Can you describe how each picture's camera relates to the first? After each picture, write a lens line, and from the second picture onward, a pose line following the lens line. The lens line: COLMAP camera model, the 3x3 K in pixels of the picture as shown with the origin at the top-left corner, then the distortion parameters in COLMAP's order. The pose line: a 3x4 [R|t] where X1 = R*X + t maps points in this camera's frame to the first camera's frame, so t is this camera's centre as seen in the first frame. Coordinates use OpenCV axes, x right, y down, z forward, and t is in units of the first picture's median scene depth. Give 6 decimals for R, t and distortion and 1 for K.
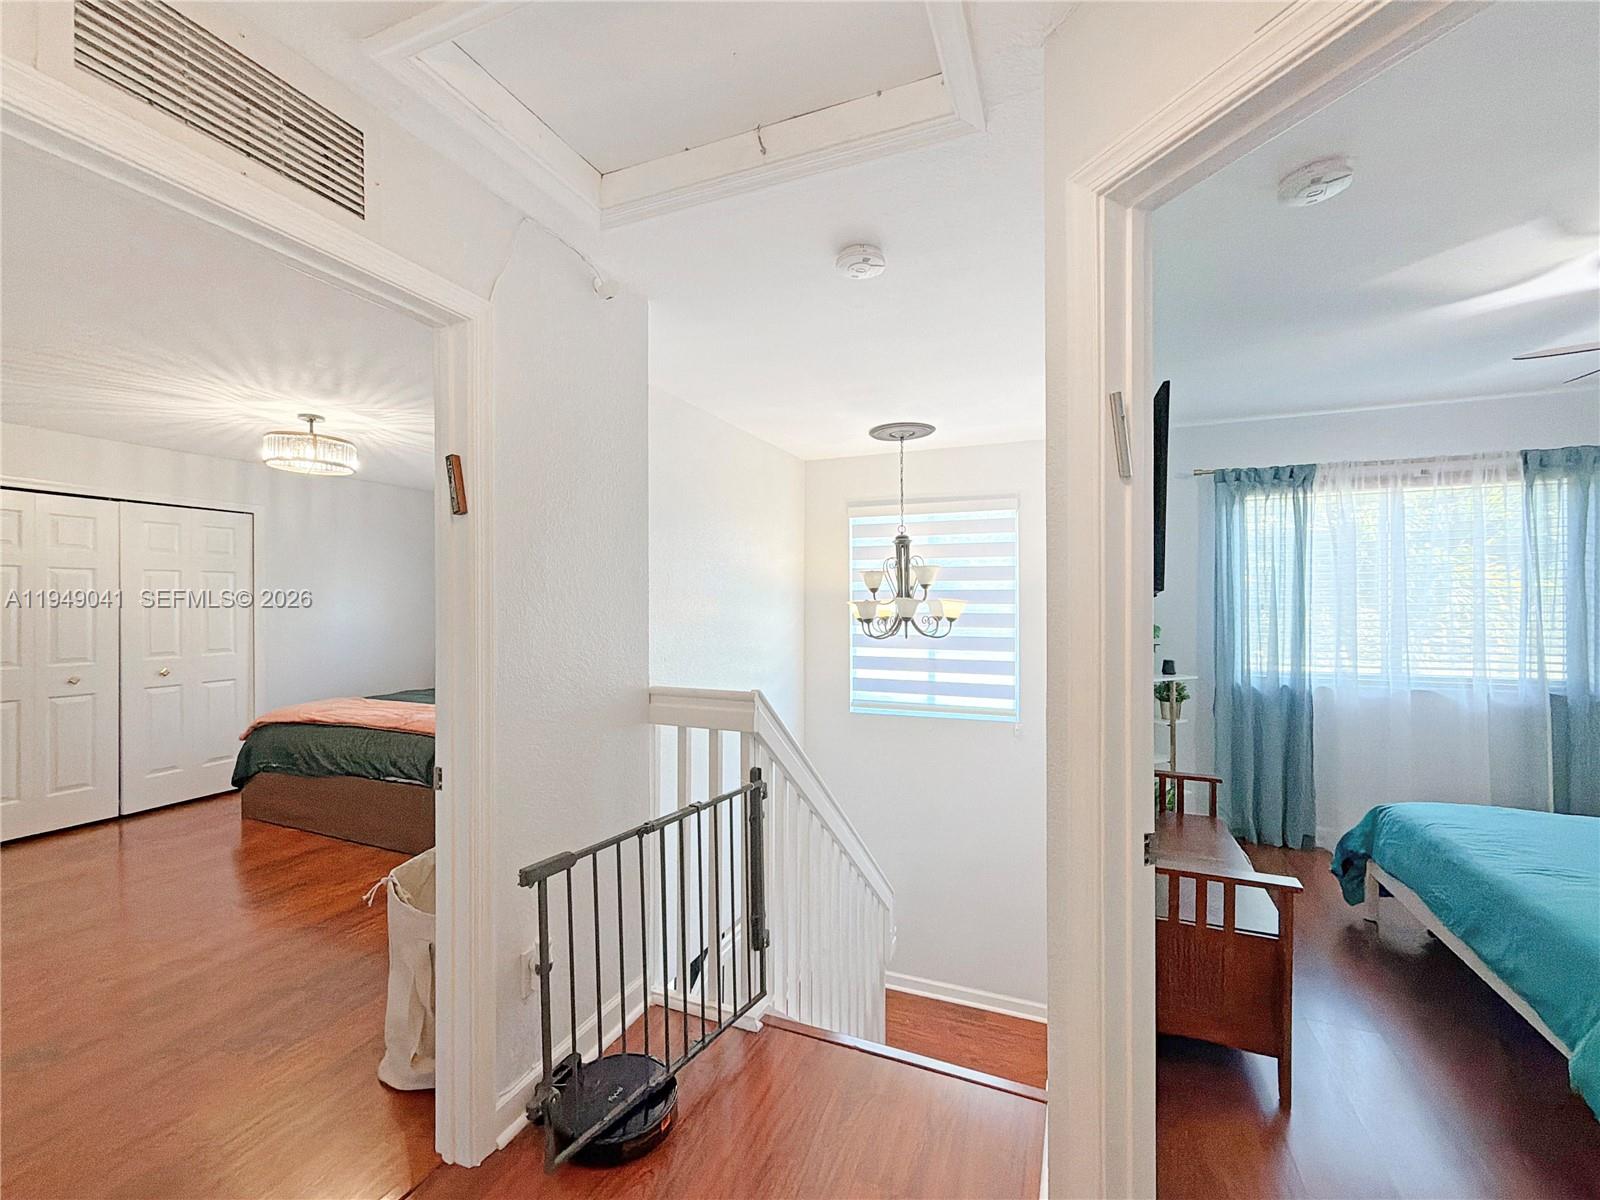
lens RADIAL K [[676.8, 0, 797.8], [0, 676.8, 604.8], [0, 0, 1]] dist [-0.003040, 0.000145]
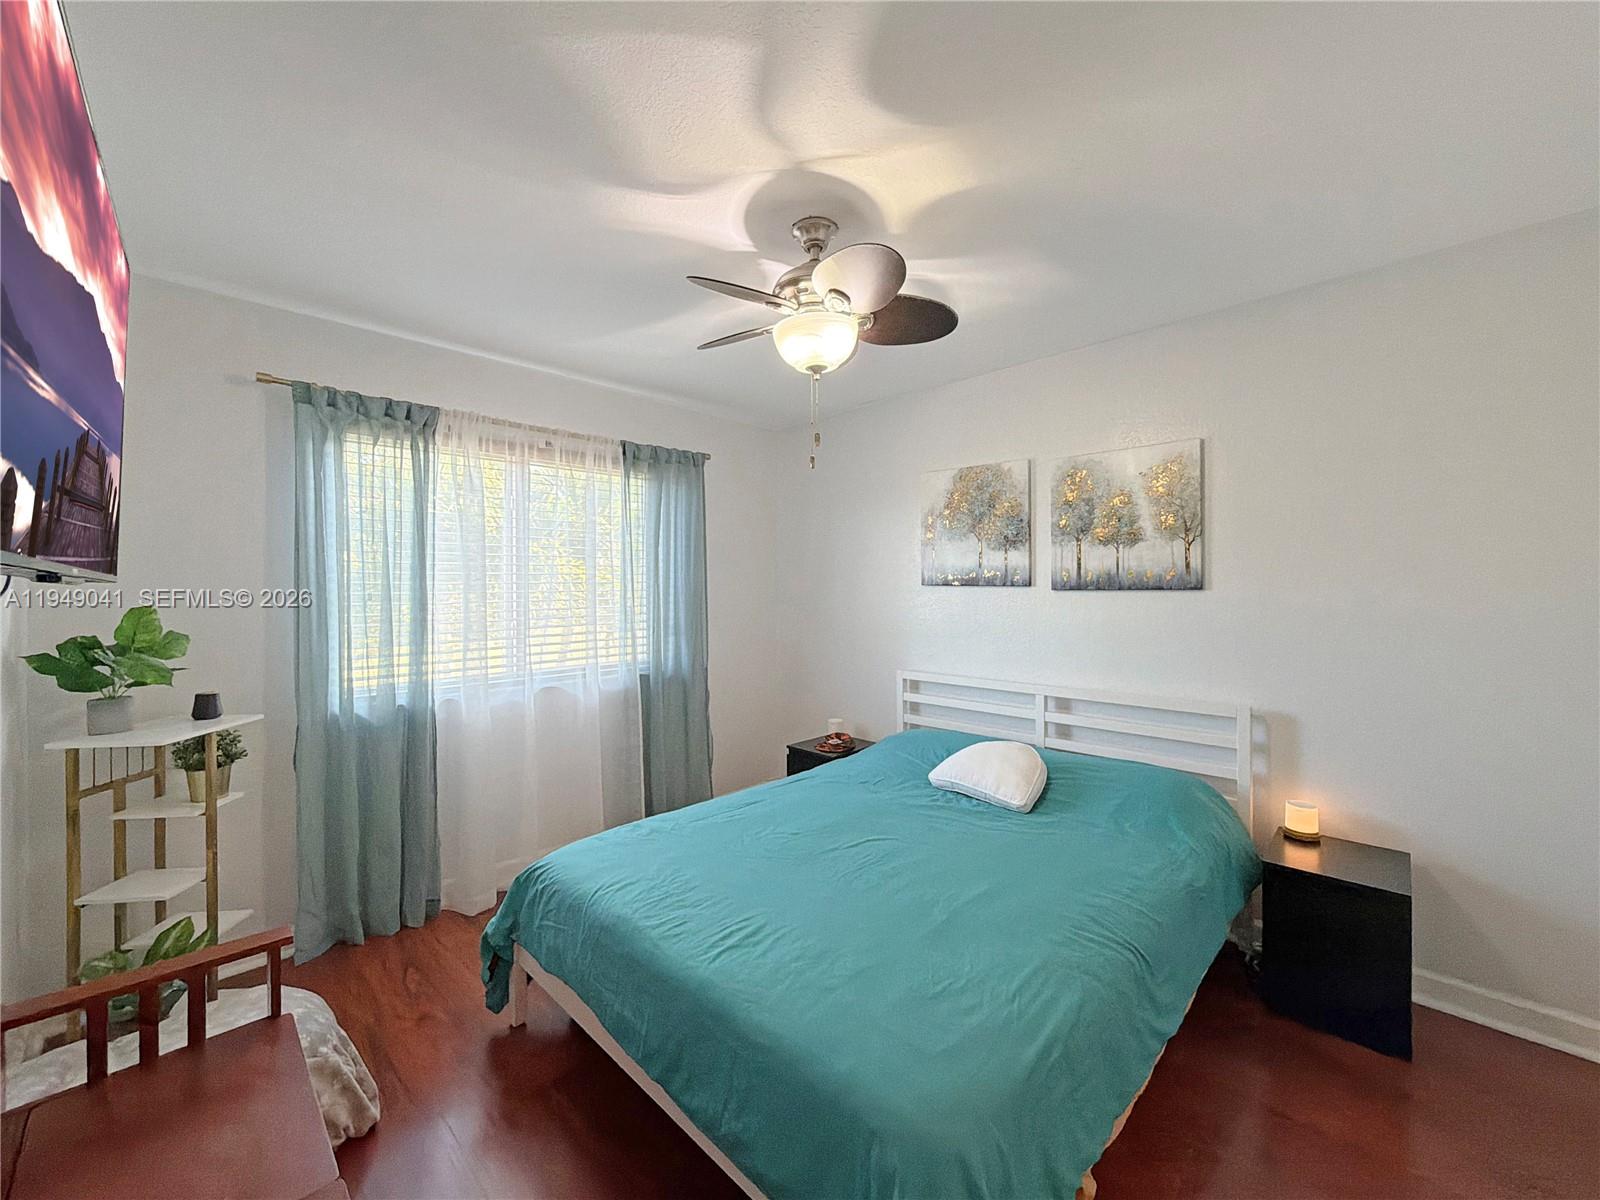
lens RADIAL K [[640.9, 0, 800.5], [0, 640.9, 586.1], [0, 0, 1]] dist [0.000017, 0.000416]
pose [[0.370815, -0.002810, 0.928703, 0.244088], [0.004917, 0.999987, 0.001063, -0.006637], [-0.928694, 0.004173, 0.370824, 0.351179]]
